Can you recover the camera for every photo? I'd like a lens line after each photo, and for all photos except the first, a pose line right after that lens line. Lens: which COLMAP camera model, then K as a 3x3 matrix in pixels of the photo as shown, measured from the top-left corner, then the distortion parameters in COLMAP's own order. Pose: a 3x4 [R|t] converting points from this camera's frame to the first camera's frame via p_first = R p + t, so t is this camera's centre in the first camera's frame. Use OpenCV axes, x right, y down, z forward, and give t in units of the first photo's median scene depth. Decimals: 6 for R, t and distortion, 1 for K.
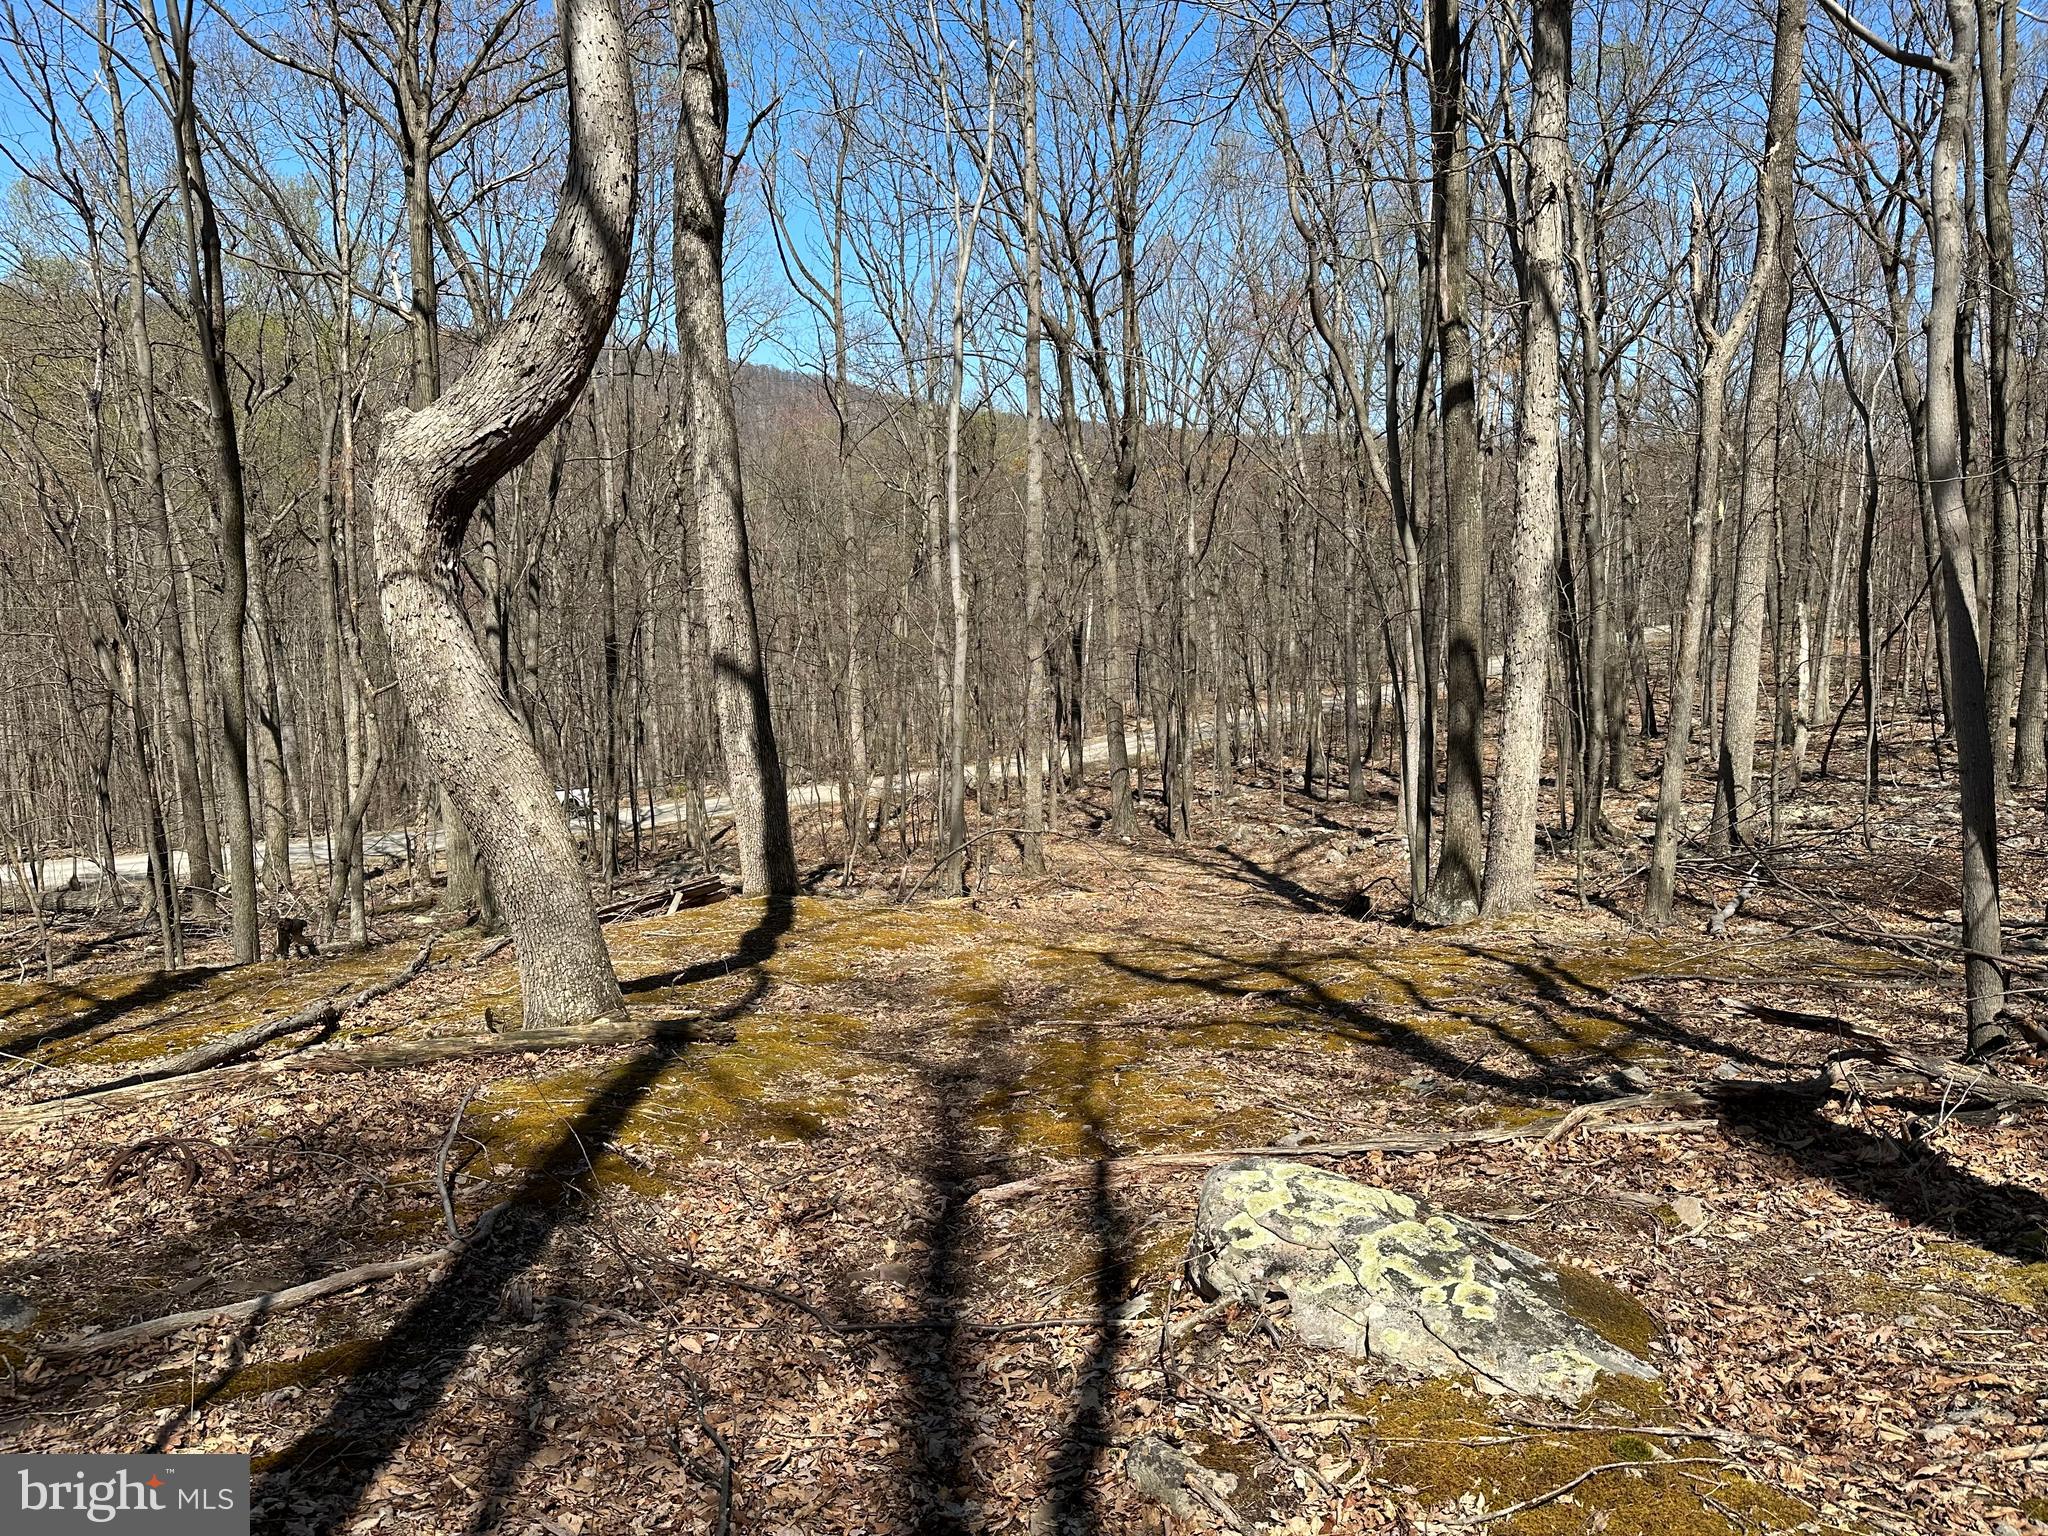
lens RADIAL K [[1422.0, 0, 1027.7], [0, 1422.0, 777.0], [0, 0, 1]] dist [0.024067, -0.038161]
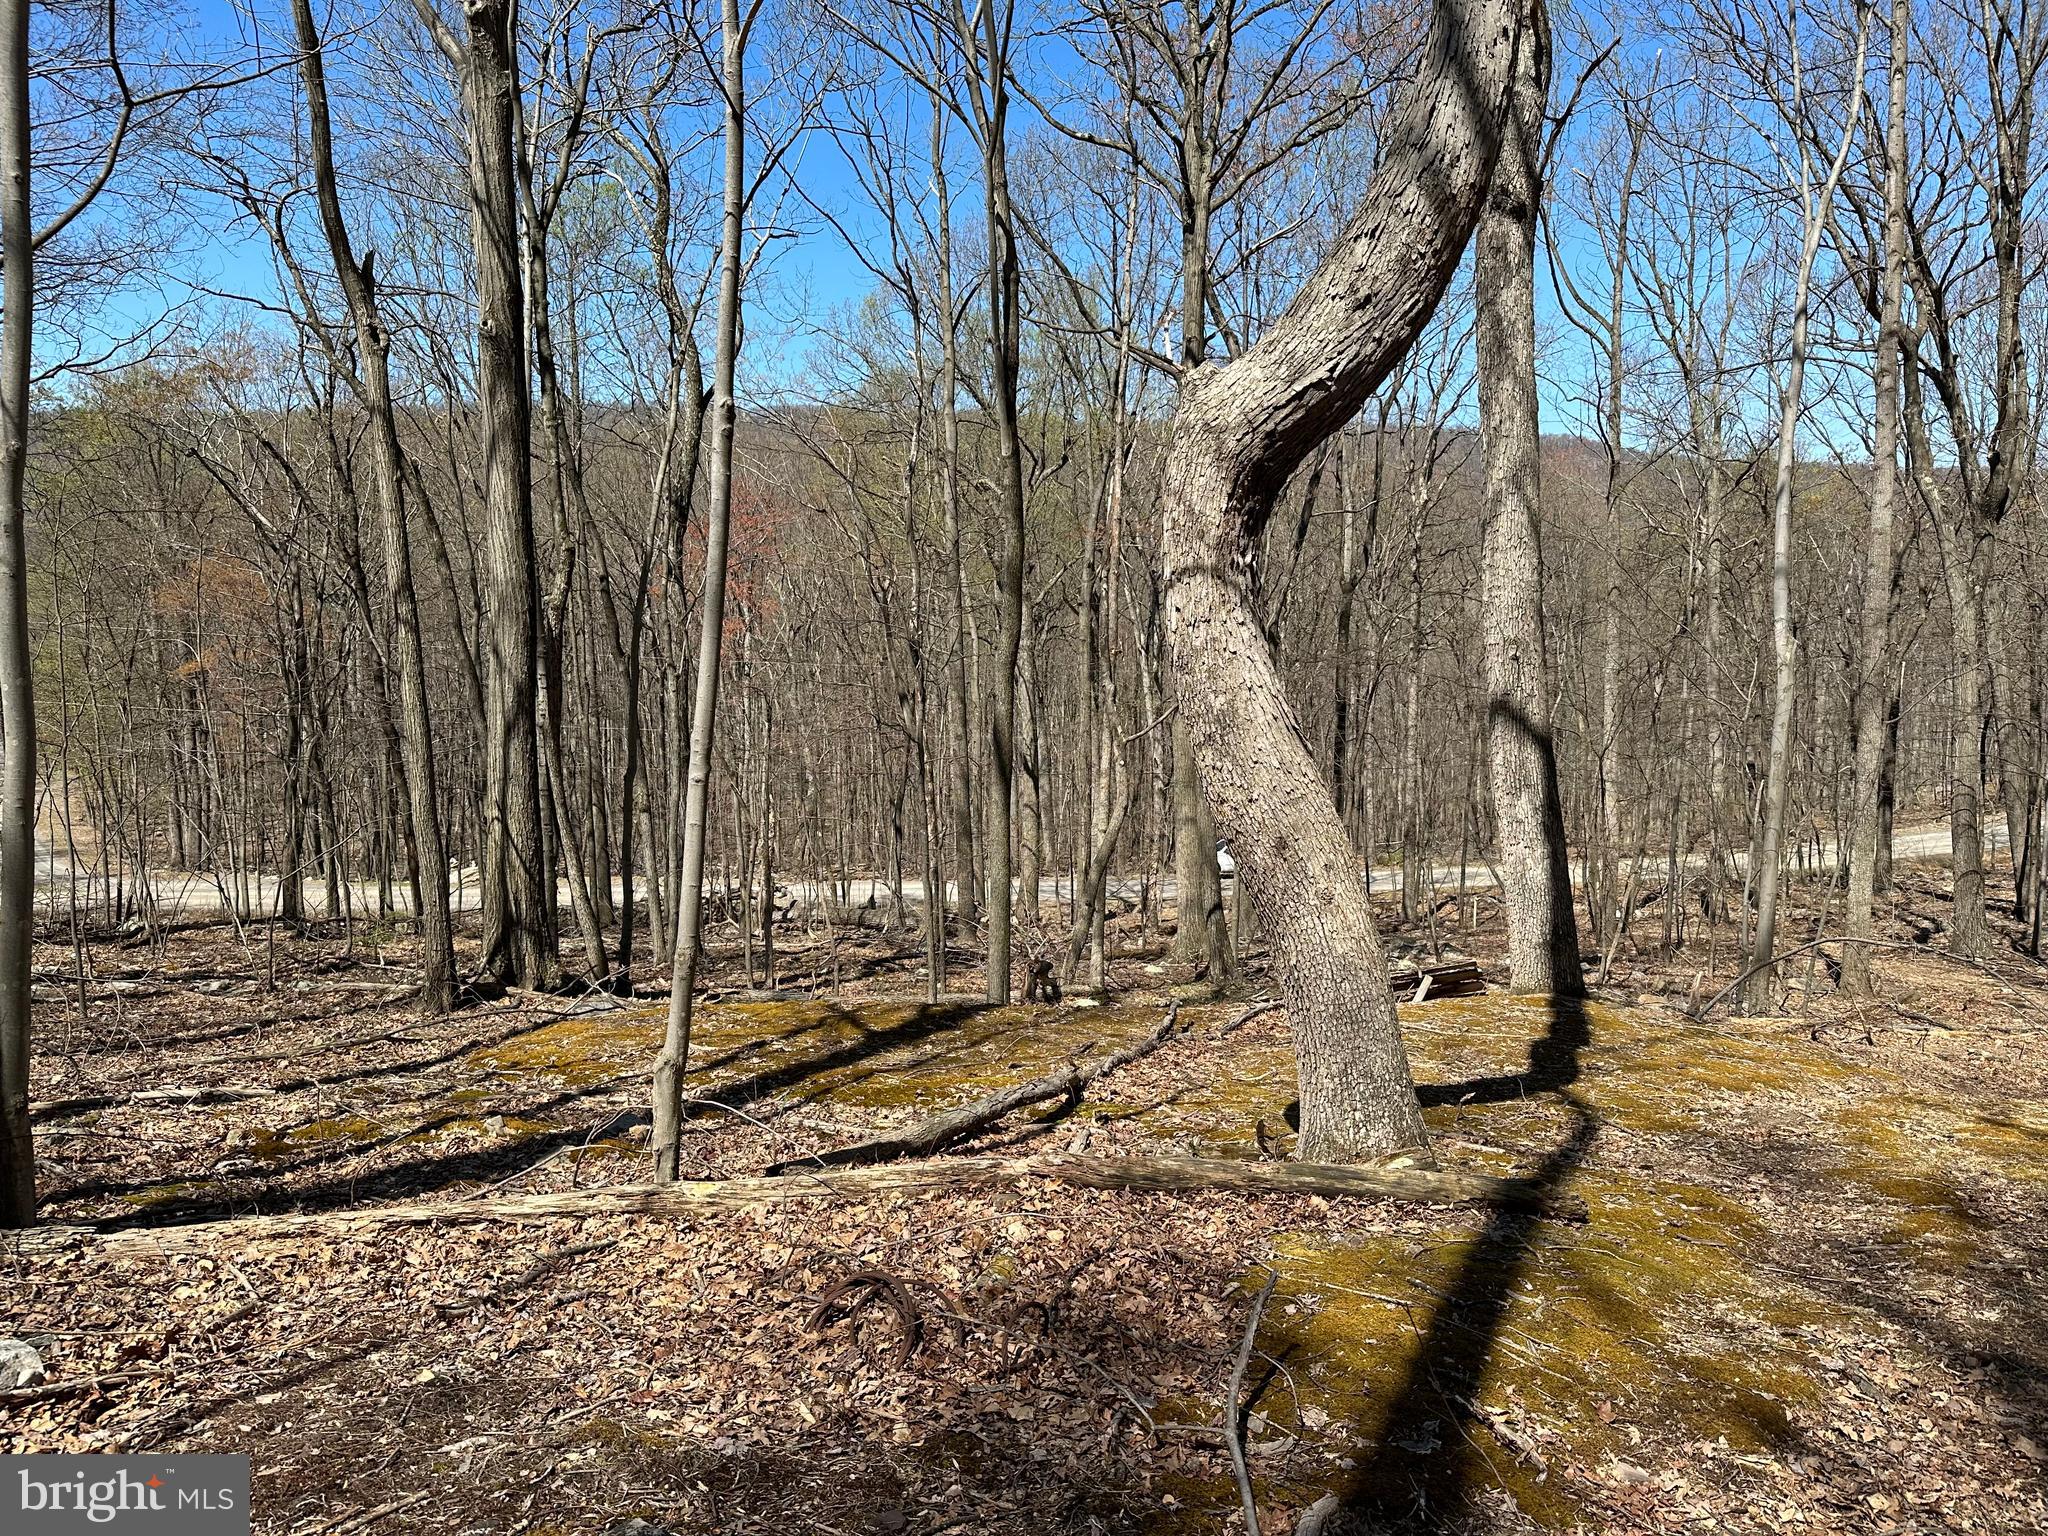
lens RADIAL K [[1431.9, 0, 1024.0], [0, 1431.9, 768.0], [0, 0, 1]] dist [0.098340, 0.000701]
pose [[0.880432, 0.038043, -0.472644, -0.093773], [-0.062688, 0.997366, -0.036495, 0.004708], [0.470011, 0.061761, 0.880497, 0.171182]]
